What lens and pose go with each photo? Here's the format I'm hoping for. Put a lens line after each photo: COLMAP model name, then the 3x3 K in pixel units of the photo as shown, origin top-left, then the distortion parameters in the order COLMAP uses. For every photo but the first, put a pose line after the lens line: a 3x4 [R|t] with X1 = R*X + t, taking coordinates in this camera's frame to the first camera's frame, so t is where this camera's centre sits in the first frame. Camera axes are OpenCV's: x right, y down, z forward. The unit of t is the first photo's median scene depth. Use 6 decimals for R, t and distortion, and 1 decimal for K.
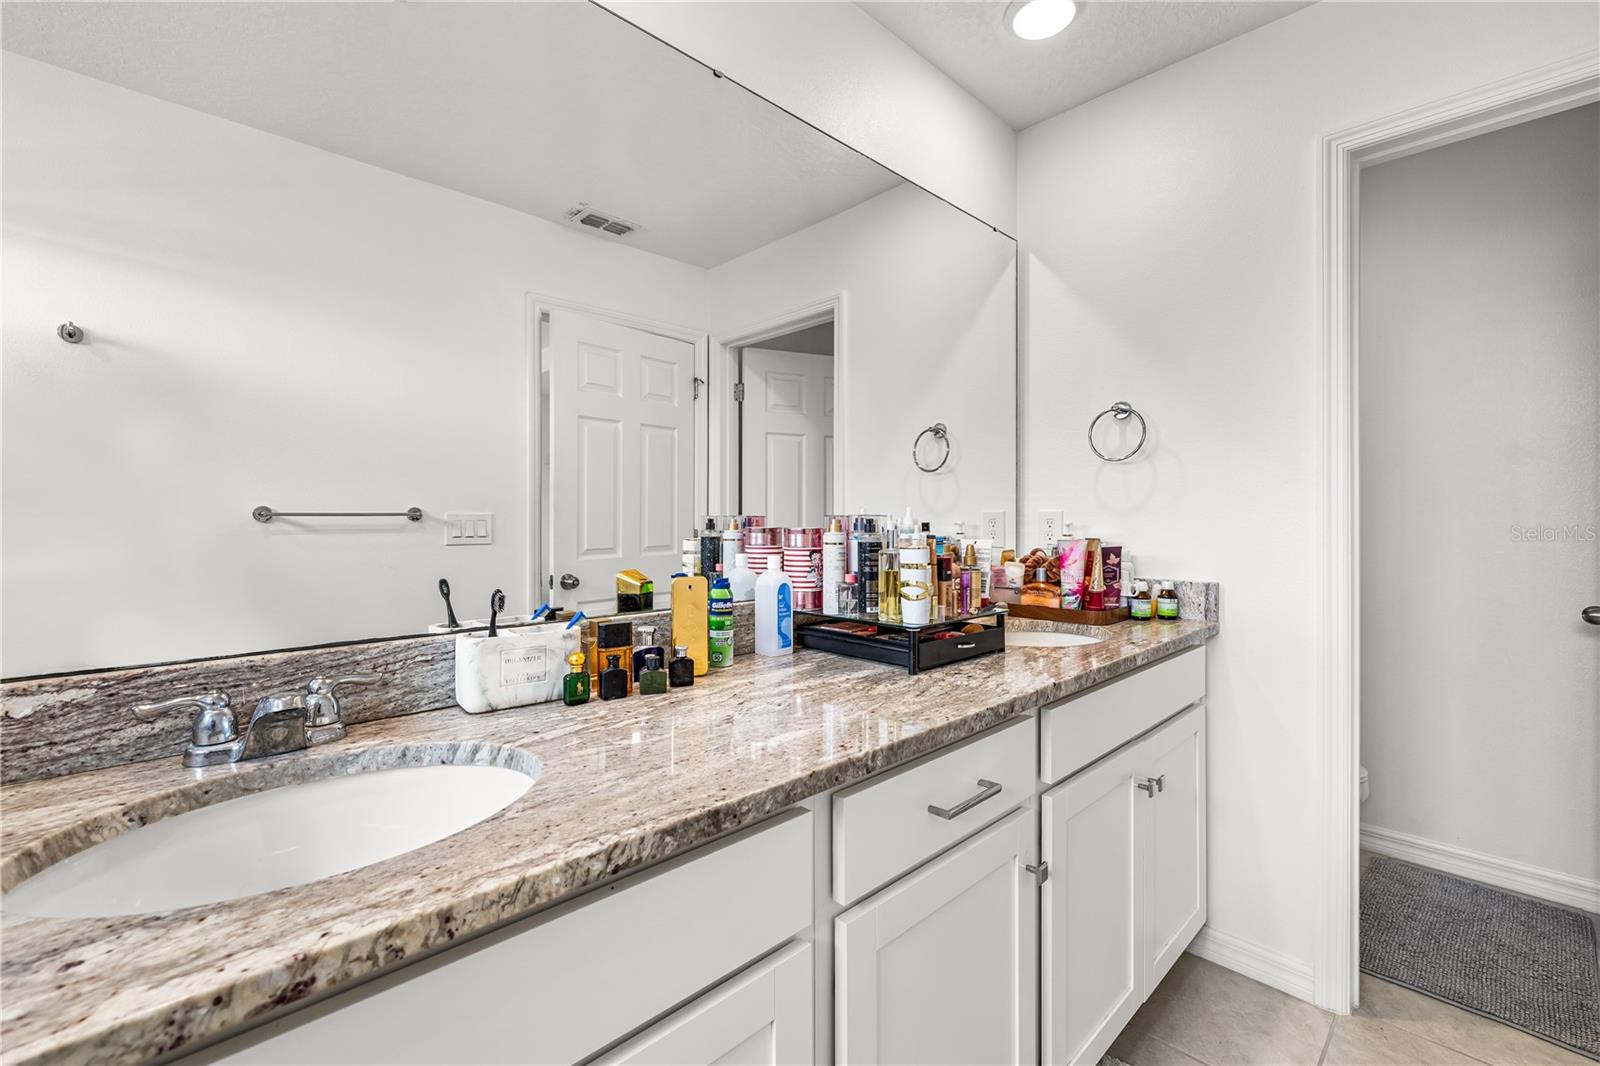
lens RADIAL K [[674.3, 0, 800.4], [0, 674.3, 526.8], [0, 0, 1]] dist [0.000435, -0.000035]
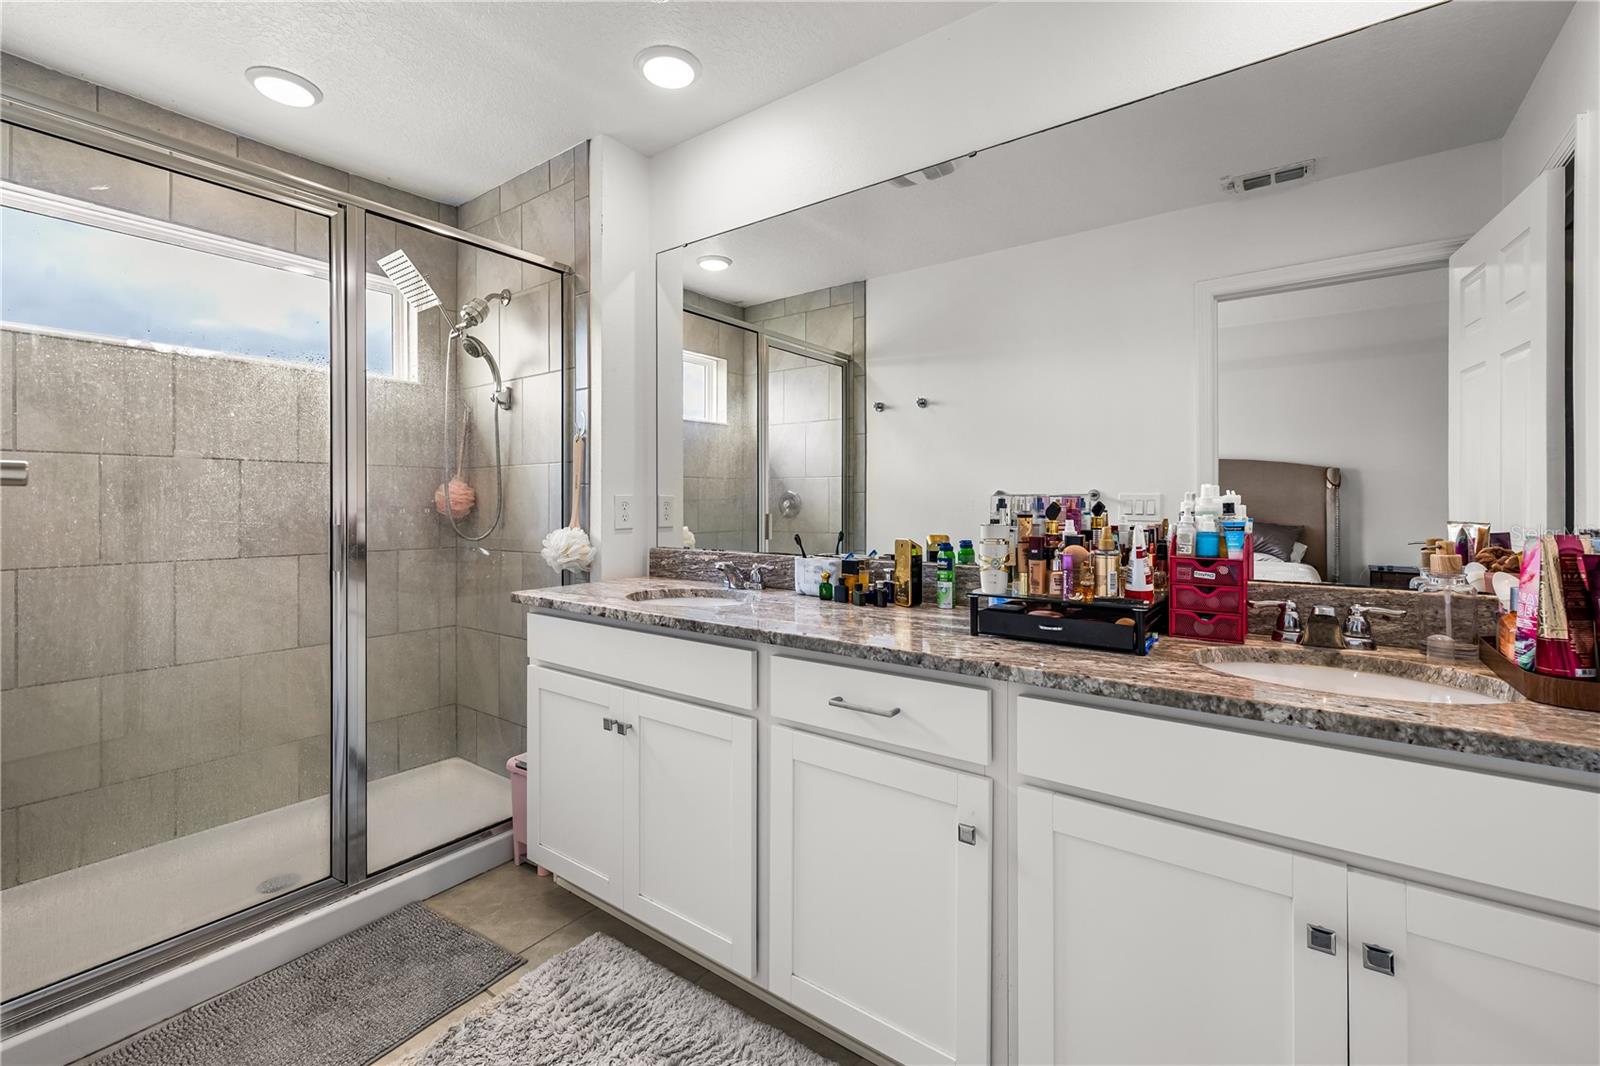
lens RADIAL K [[674.3, 0, 797.1], [0, 674.3, 504.3], [0, 0, 1]] dist [0.000435, -0.000035]
pose [[0.173575, 0.005122, -0.984807, 1.812899], [-0.007731, 0.999963, 0.003838, -0.007274], [0.984790, 0.006947, 0.173608, 0.739752]]
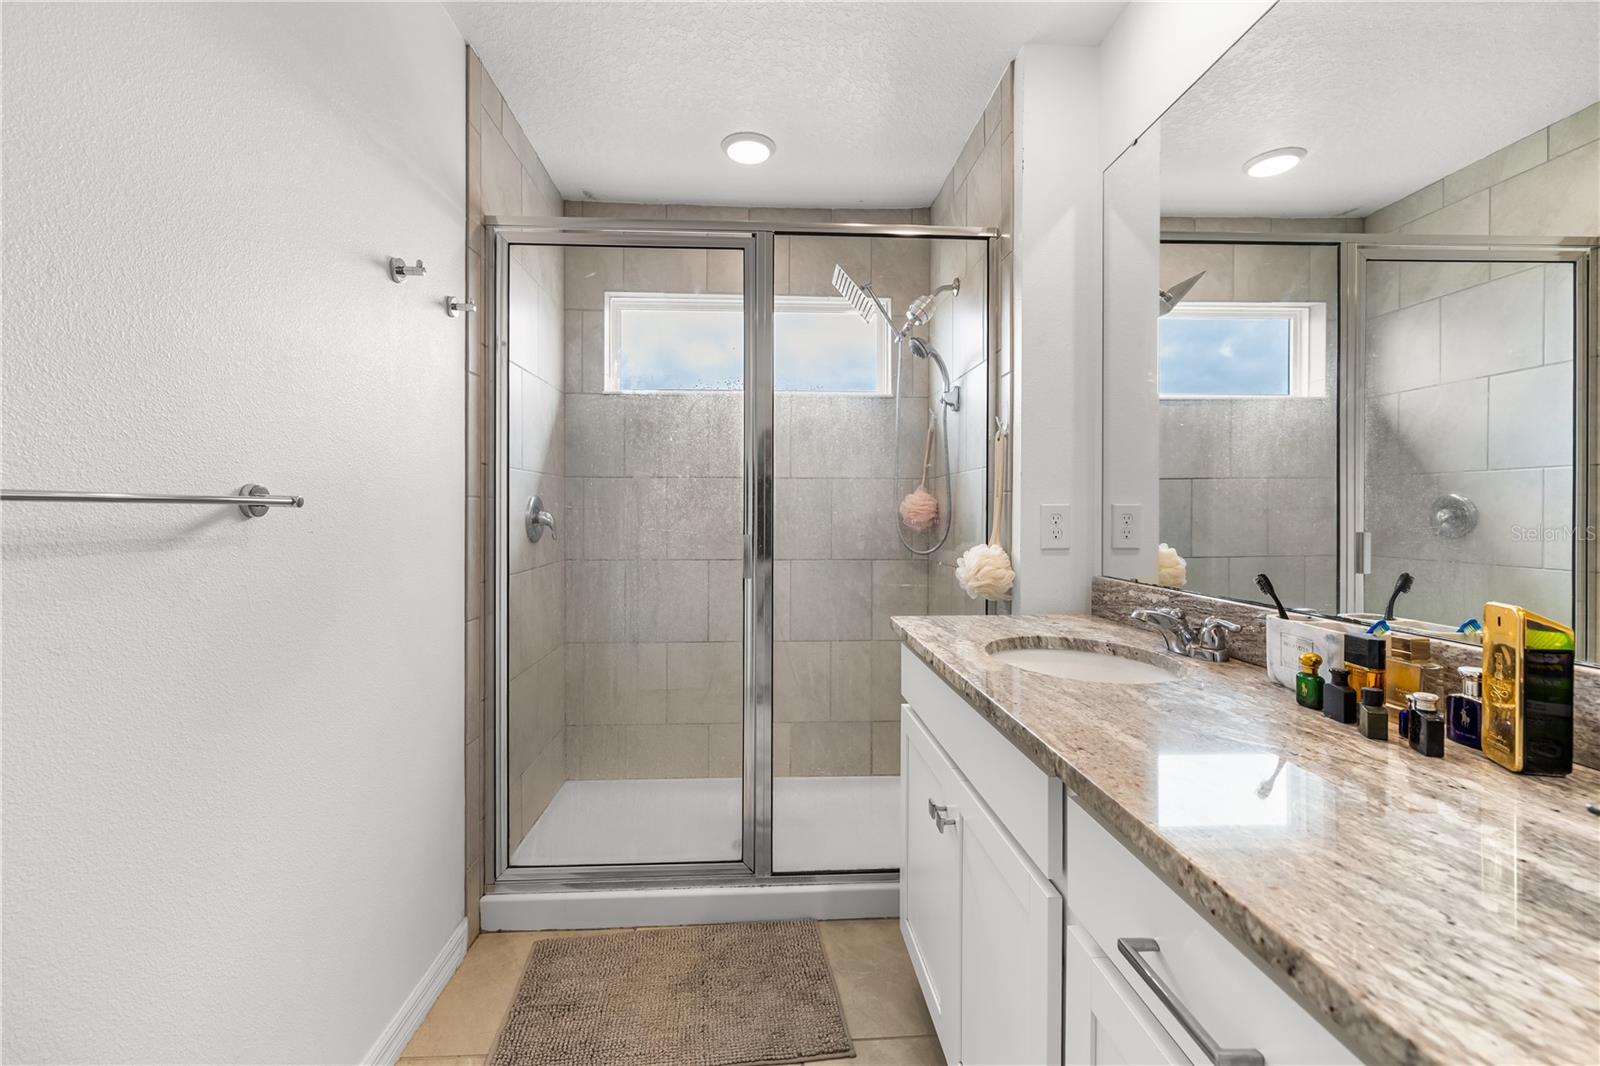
lens RADIAL K [[674.3, 0, 799.2], [0, 674.3, 517.3], [0, 0, 1]] dist [0.000435, -0.000035]
pose [[-0.648594, 0.008153, -0.761091, 1.046886], [-0.003803, 0.999895, 0.013952, -0.015925], [0.761125, 0.011944, -0.648495, 1.310637]]
